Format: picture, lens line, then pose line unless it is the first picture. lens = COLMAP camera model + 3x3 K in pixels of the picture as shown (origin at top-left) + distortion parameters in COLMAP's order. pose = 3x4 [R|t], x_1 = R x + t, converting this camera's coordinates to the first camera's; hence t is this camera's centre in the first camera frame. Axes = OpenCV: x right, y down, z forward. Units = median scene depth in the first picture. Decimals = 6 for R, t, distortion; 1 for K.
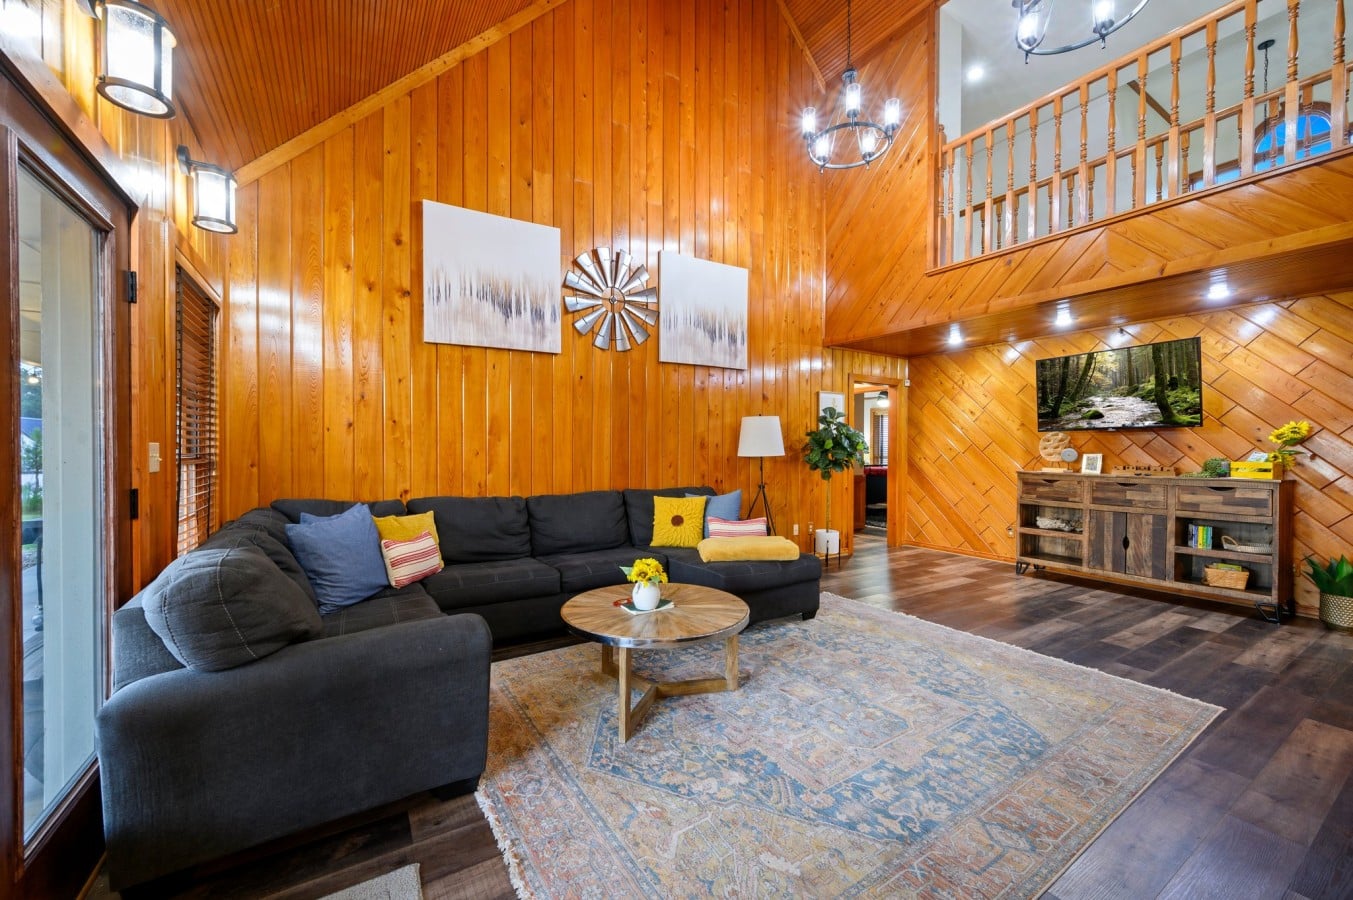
lens RADIAL K [[528.7, 0, 669.2], [0, 528.7, 453.6], [0, 0, 1]] dist [-0.013565, -0.000008]
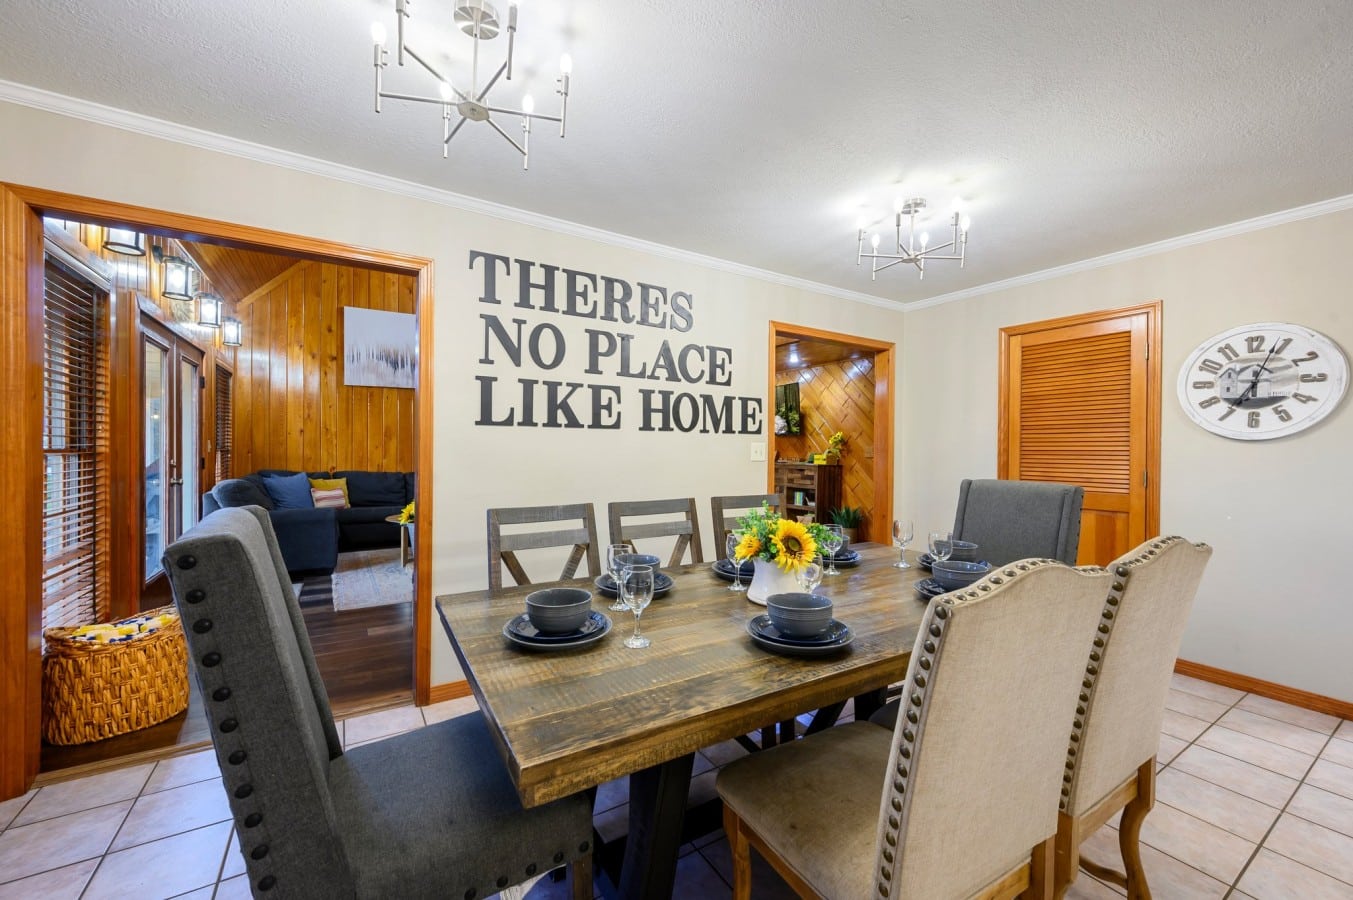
lens RADIAL K [[528.7, 0, 672.3], [0, 528.7, 452.2], [0, 0, 1]] dist [-0.013565, -0.000008]
pose [[0.999944, 0.005694, 0.008886, 0.647601], [-0.005678, 0.999982, -0.001765, 0.014461], [-0.008896, 0.001715, 0.999959, -0.815280]]
